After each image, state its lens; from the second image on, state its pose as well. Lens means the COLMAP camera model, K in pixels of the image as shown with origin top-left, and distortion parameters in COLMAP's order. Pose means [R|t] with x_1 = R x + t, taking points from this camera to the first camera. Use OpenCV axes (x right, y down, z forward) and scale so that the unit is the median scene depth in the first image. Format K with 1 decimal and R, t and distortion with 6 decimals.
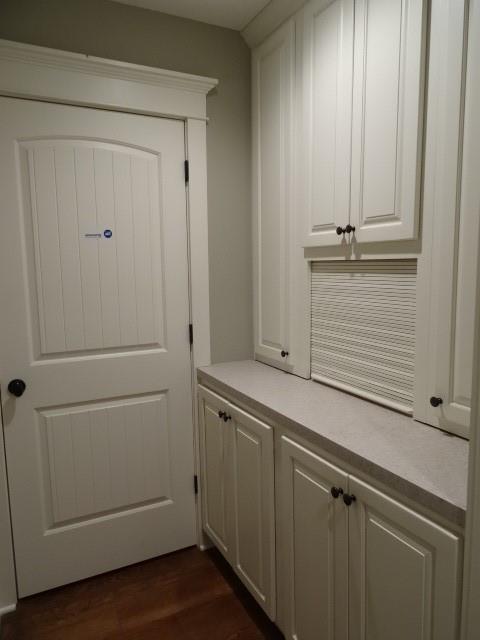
lens RADIAL K [[464.0, 0, 240.8], [0, 464.0, 322.6], [0, 0, 1]] dist [0.017014, -0.007342]
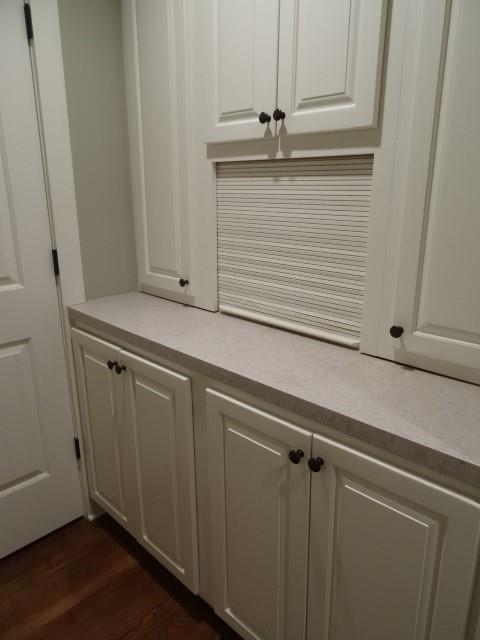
lens RADIAL K [[464.0, 0, 238.4], [0, 464.0, 318.9], [0, 0, 1]] dist [0.017014, -0.007342]
pose [[0.948596, -0.076607, 0.307077, -0.083124], [0.028775, 0.987121, 0.157369, 0.005996], [-0.315178, -0.140444, 0.938583, 0.241596]]
